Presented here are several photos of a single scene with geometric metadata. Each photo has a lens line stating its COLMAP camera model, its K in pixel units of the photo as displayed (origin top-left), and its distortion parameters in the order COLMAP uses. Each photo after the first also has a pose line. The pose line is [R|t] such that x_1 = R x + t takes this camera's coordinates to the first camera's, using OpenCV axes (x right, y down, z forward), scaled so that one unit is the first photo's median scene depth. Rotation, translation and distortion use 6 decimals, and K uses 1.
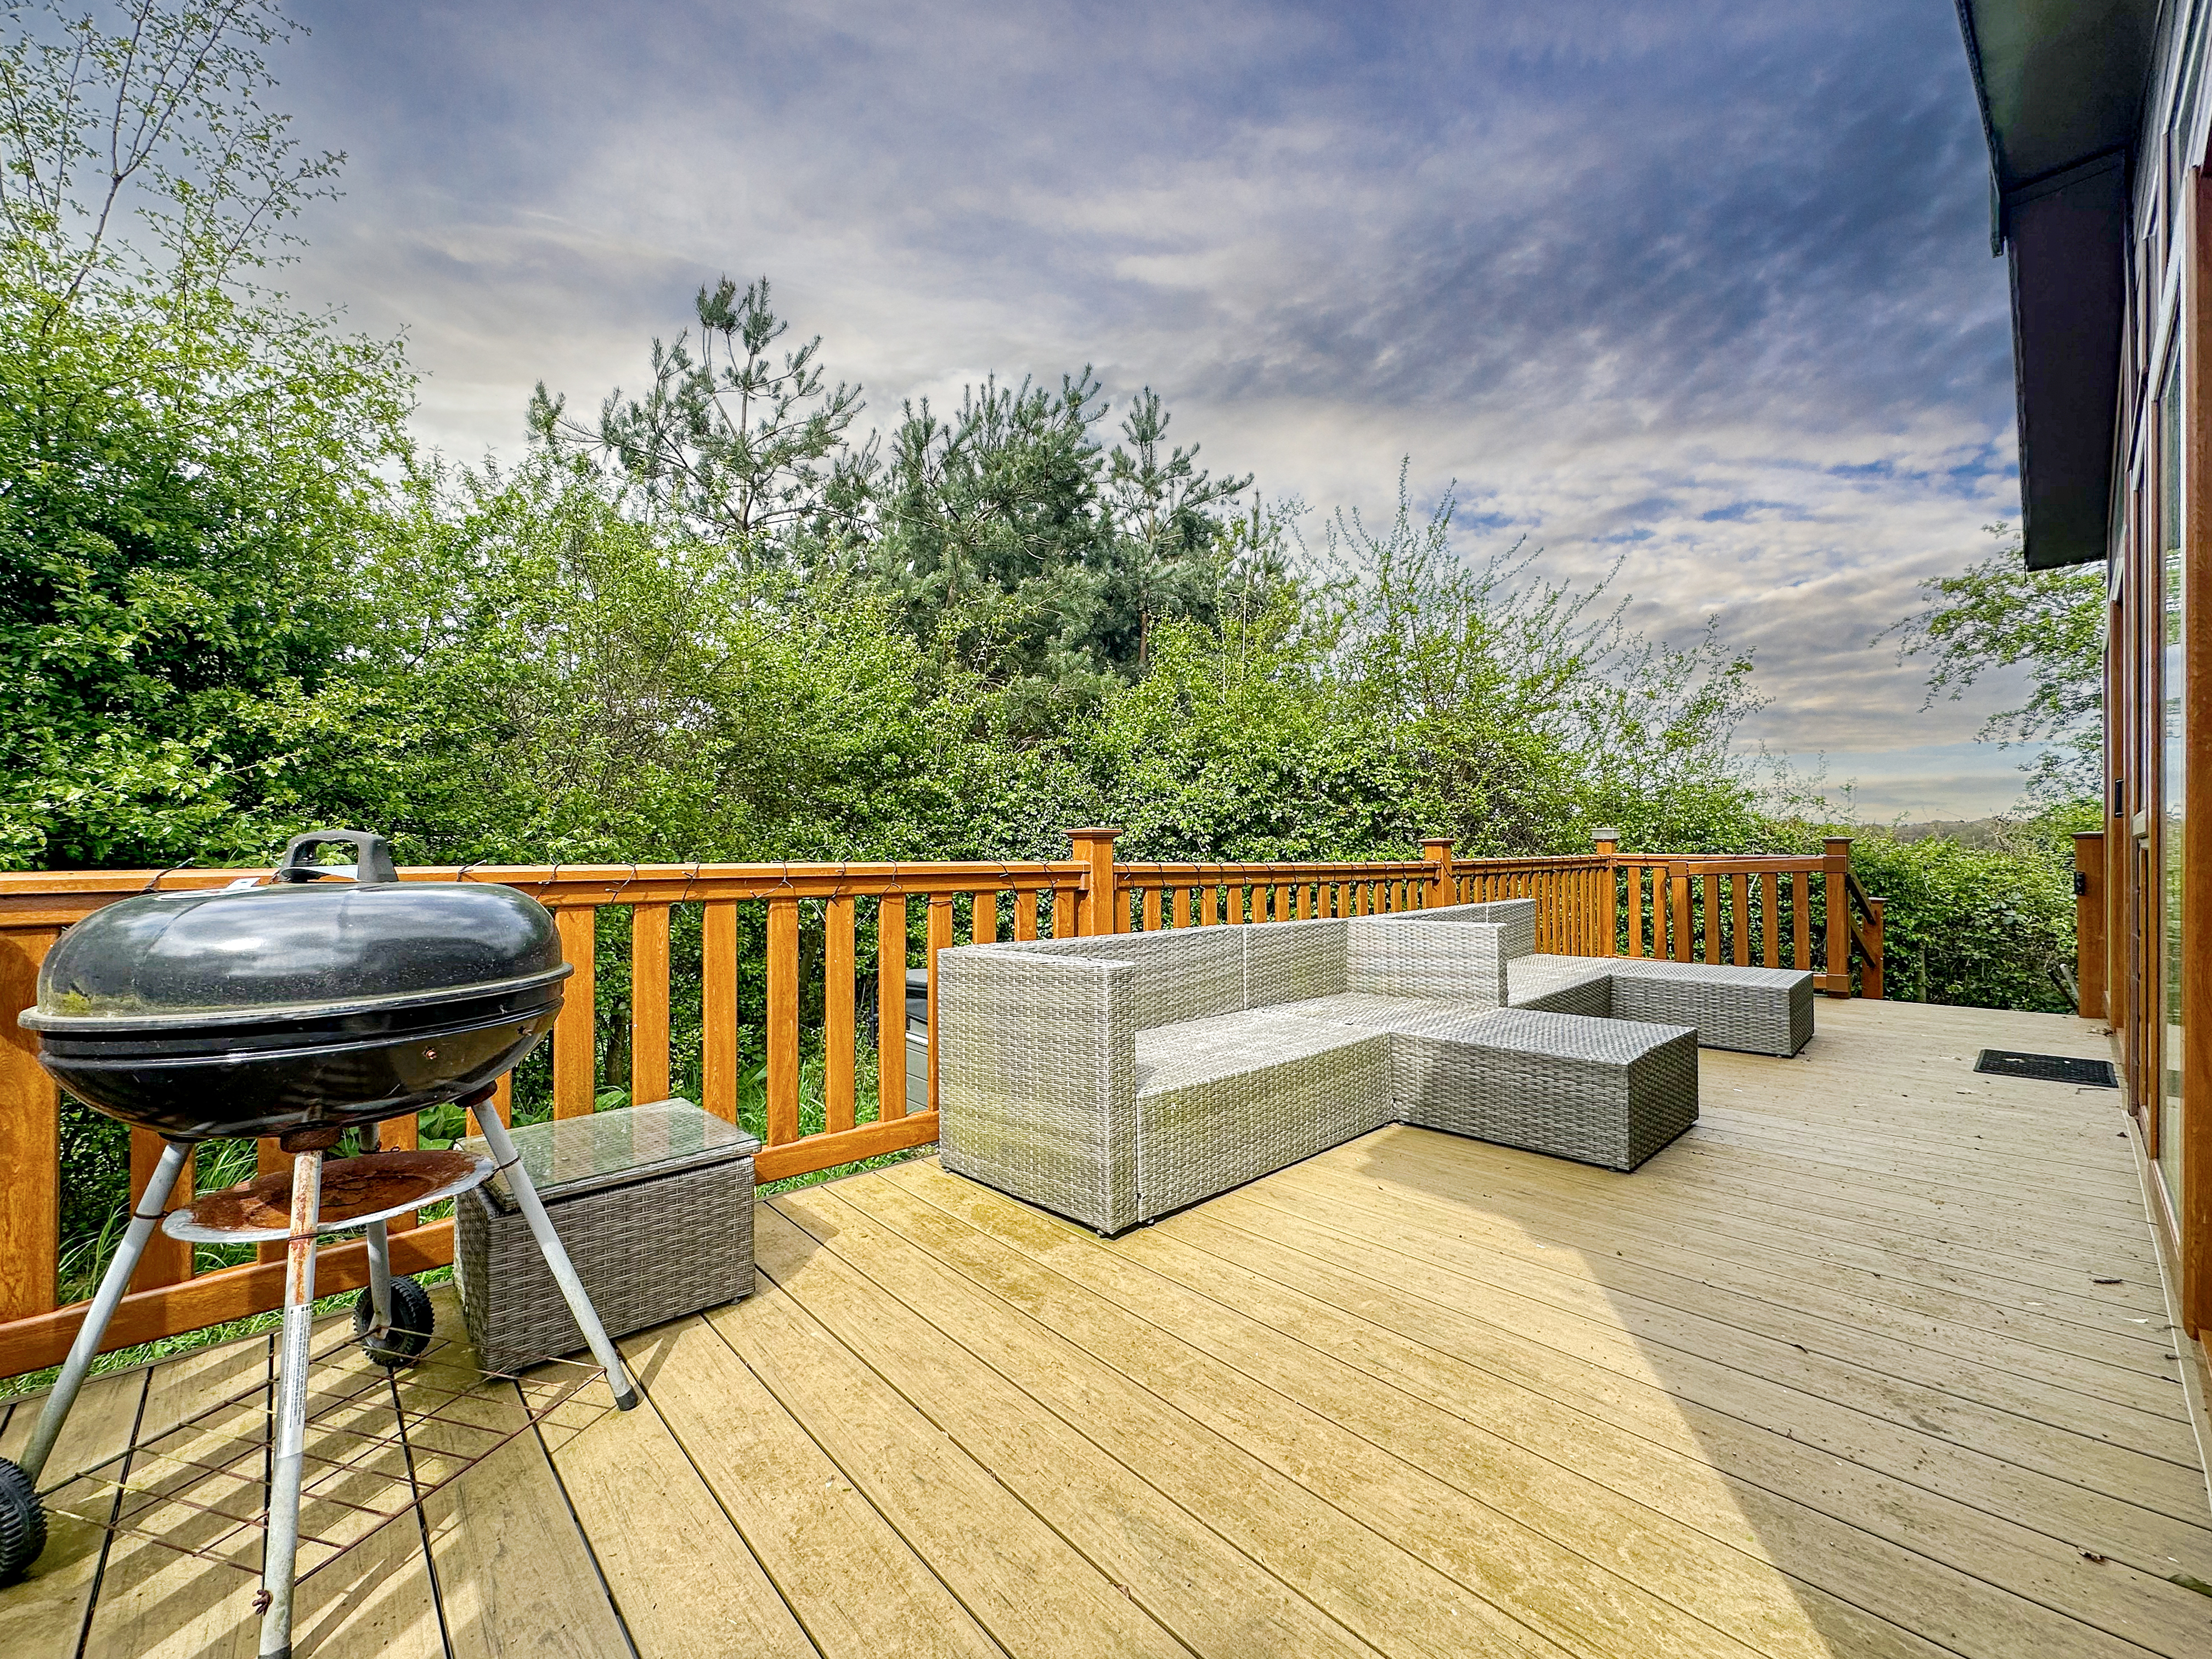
lens RADIAL K [[883.8, 0, 1108.9], [0, 883.8, 857.1], [0, 0, 1]] dist [0.000193, -0.000016]
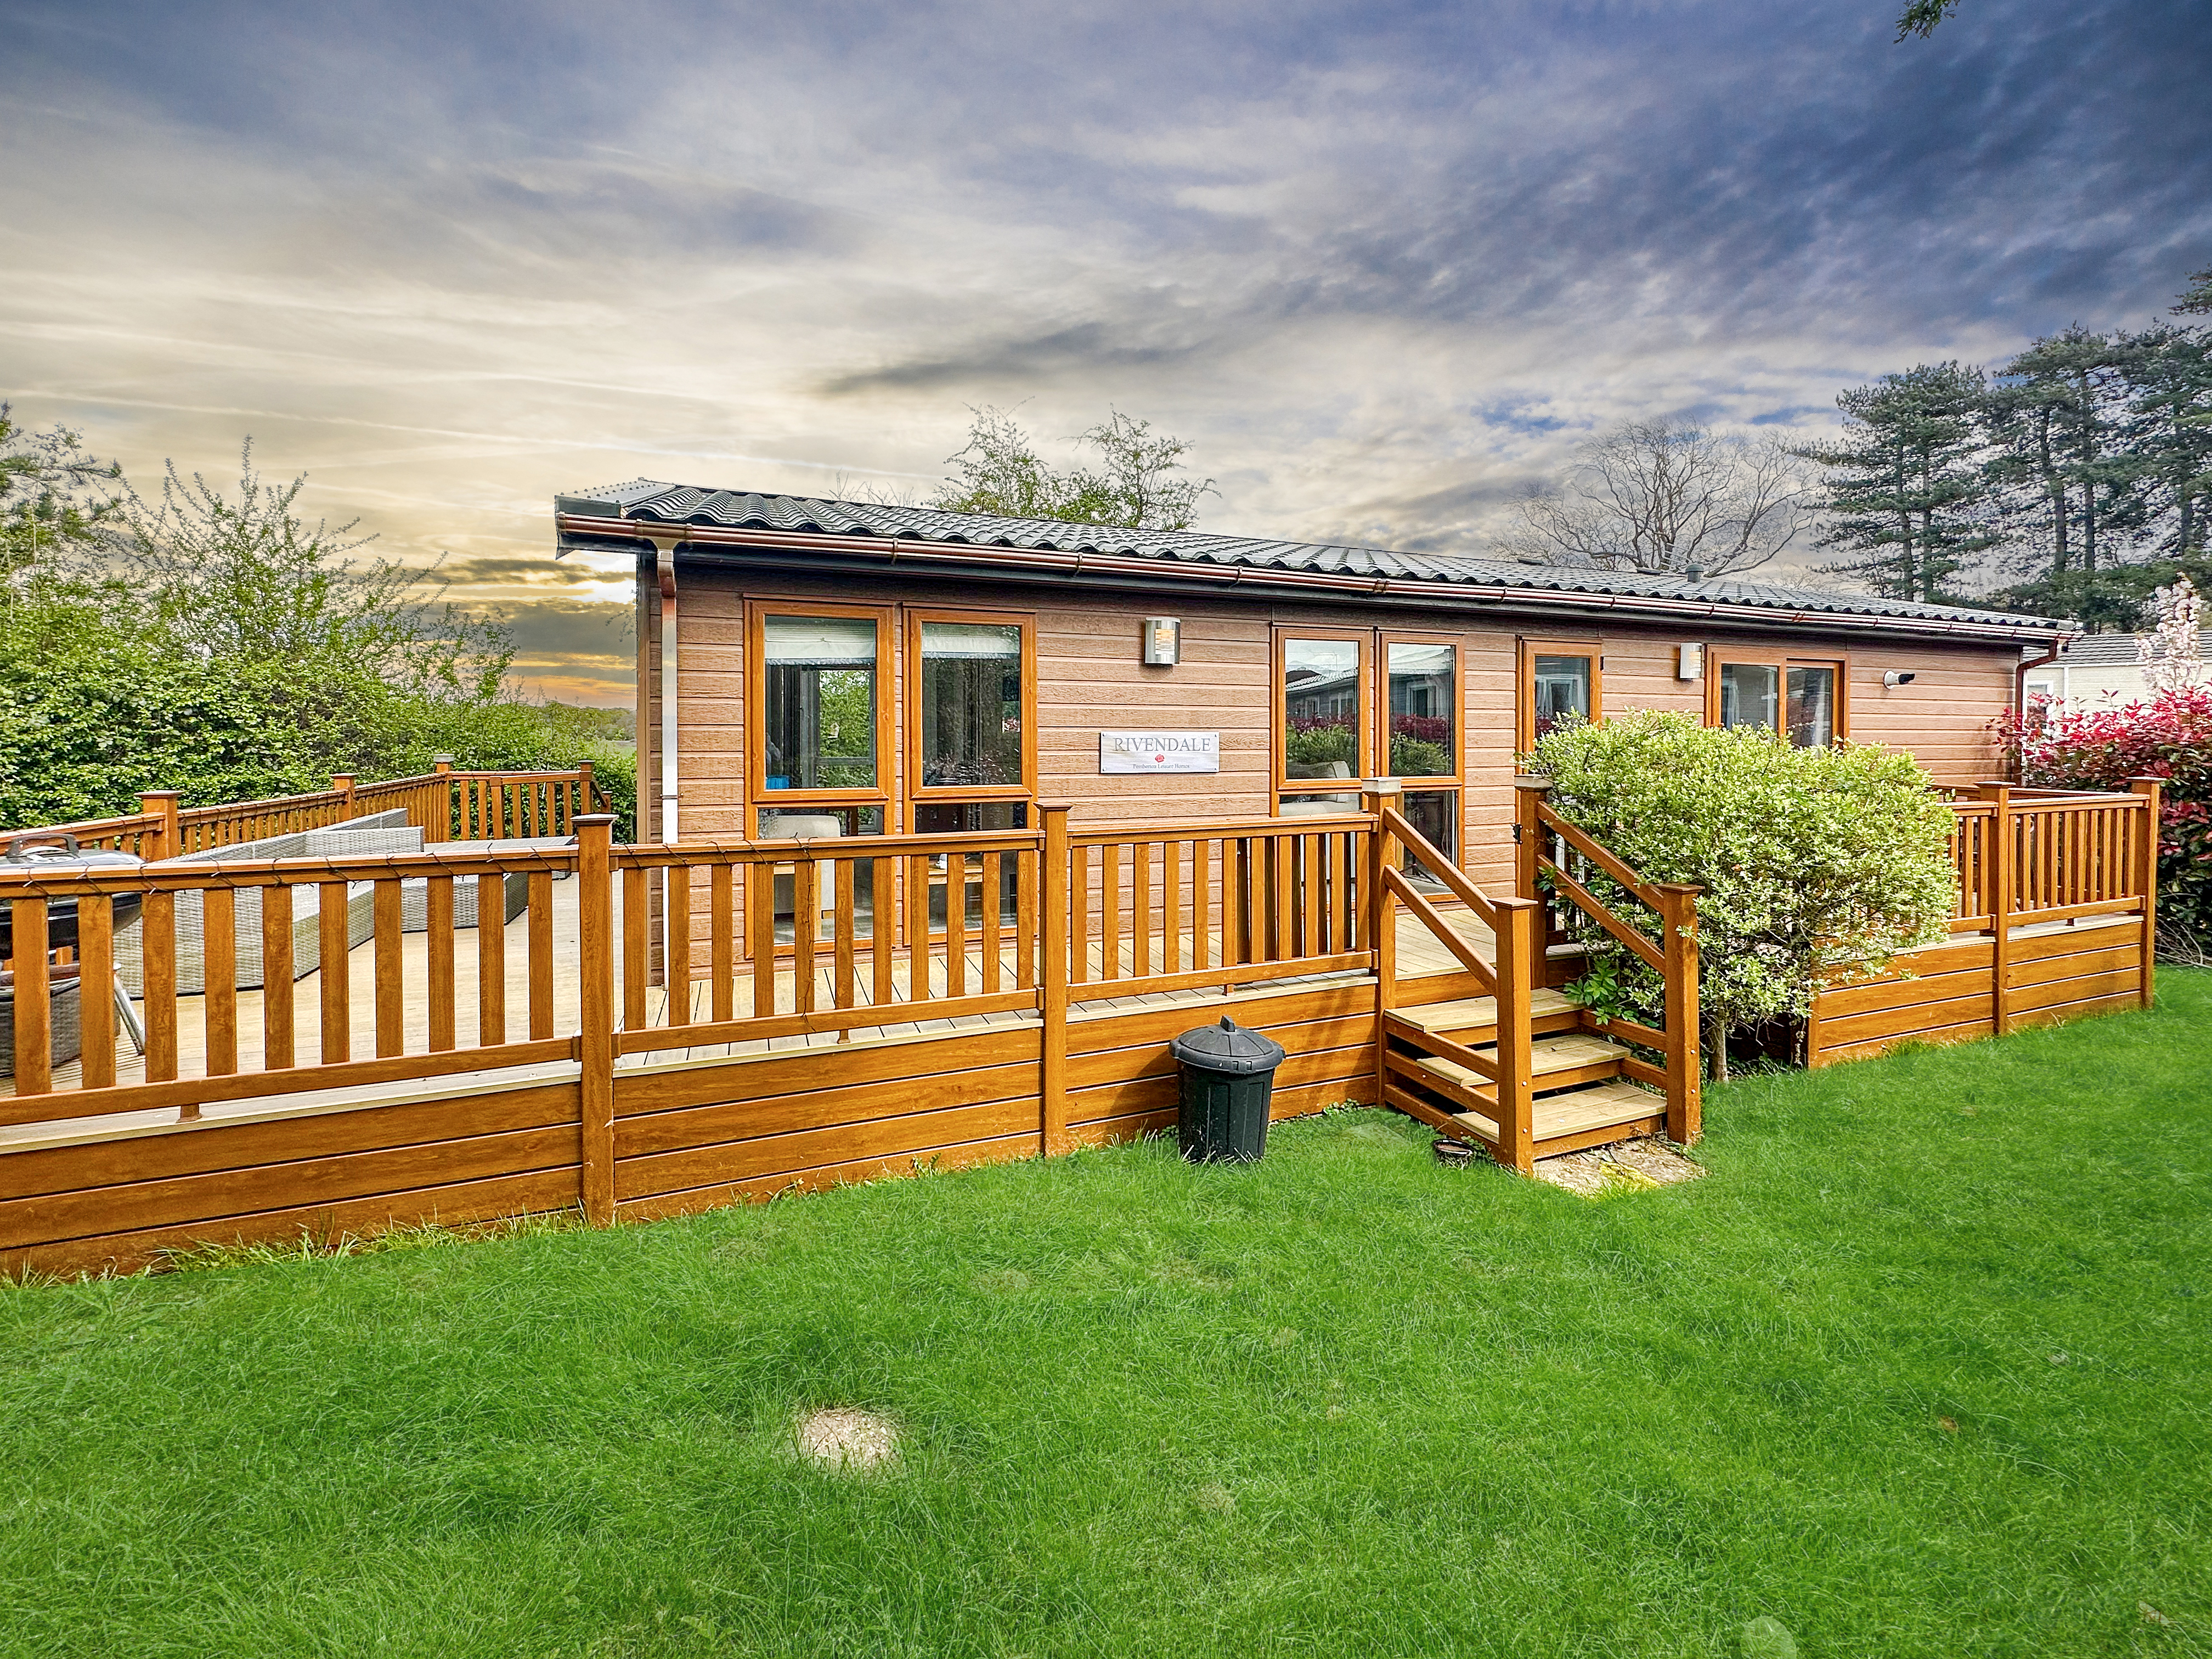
lens RADIAL K [[898.5, 0, 1103.9], [0, 898.5, 746.5], [0, 0, 1]] dist [0.000239, -0.000152]
pose [[0.361318, -0.011504, 0.932372, -0.378546], [0.002990, 0.999933, 0.011178, -0.052519], [-0.932438, -0.001251, 0.361328, -0.489875]]
